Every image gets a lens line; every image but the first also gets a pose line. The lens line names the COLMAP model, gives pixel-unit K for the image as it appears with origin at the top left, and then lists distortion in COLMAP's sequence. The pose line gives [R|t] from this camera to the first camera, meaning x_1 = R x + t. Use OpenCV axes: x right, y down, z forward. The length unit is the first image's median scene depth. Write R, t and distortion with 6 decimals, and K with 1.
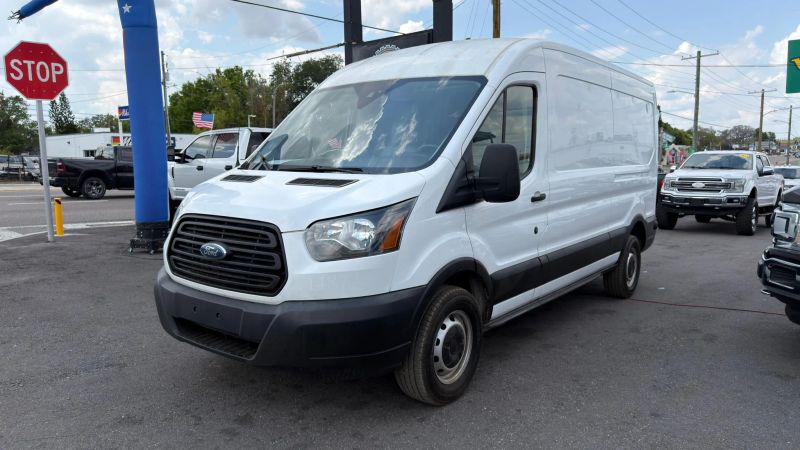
lens RADIAL K [[574.6, 0, 398.1], [0, 574.6, 223.8], [0, 0, 1]] dist [0.044552, -0.039139]
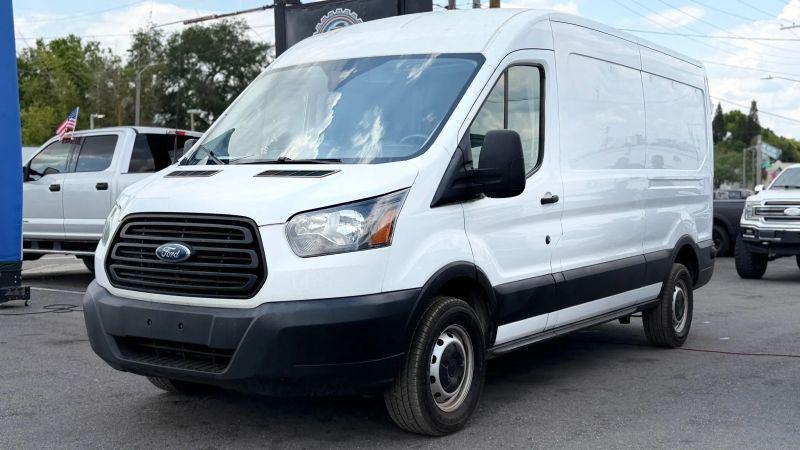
lens RADIAL K [[958.5, 0, 401.3], [0, 958.5, 222.5], [0, 0, 1]] dist [0.073315, 0.000000]
pose [[0.997783, -0.007481, 0.066132, -0.057897], [0.012513, 0.997030, -0.075996, 0.088821], [-0.065367, 0.076655, 0.994913, -0.345676]]
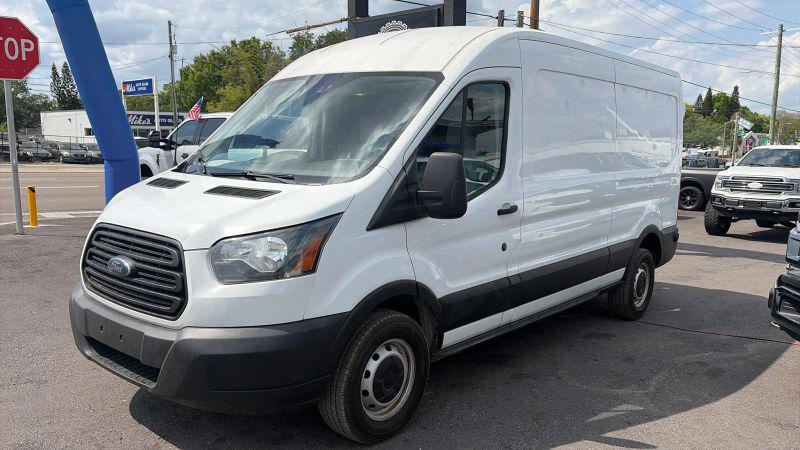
lens RADIAL K [[643.1, 0, 394.4], [0, 643.1, 230.4], [0, 0, 1]] dist [0.012623, 0.040429]
pose [[0.997957, 0.026541, -0.058115, 0.130056], [-0.025128, 0.999374, 0.024921, -0.034888], [0.058740, -0.023409, 0.997999, 0.008449]]
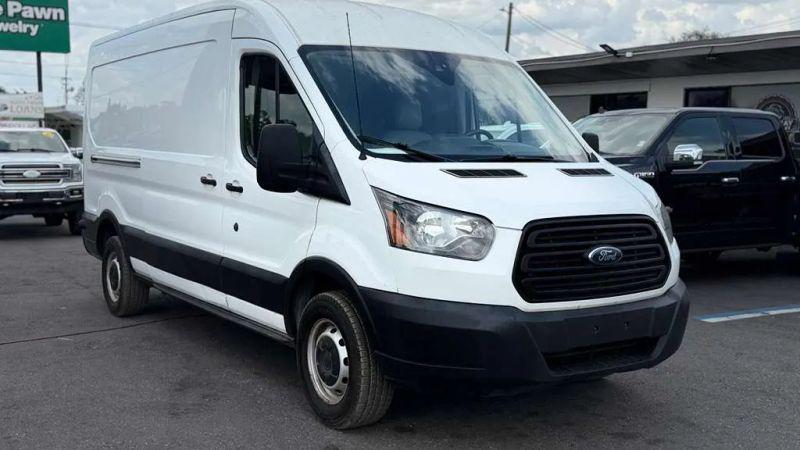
lens RADIAL K [[874.6, 0, 383.8], [0, 874.6, 222.2], [0, 0, 1]] dist [0.043332, 0.000000]
pose [[0.340508, -0.088227, 0.936093, -1.272291], [0.099750, 0.993359, 0.057340, -0.084848], [-0.934936, 0.073851, 0.347047, 0.651693]]
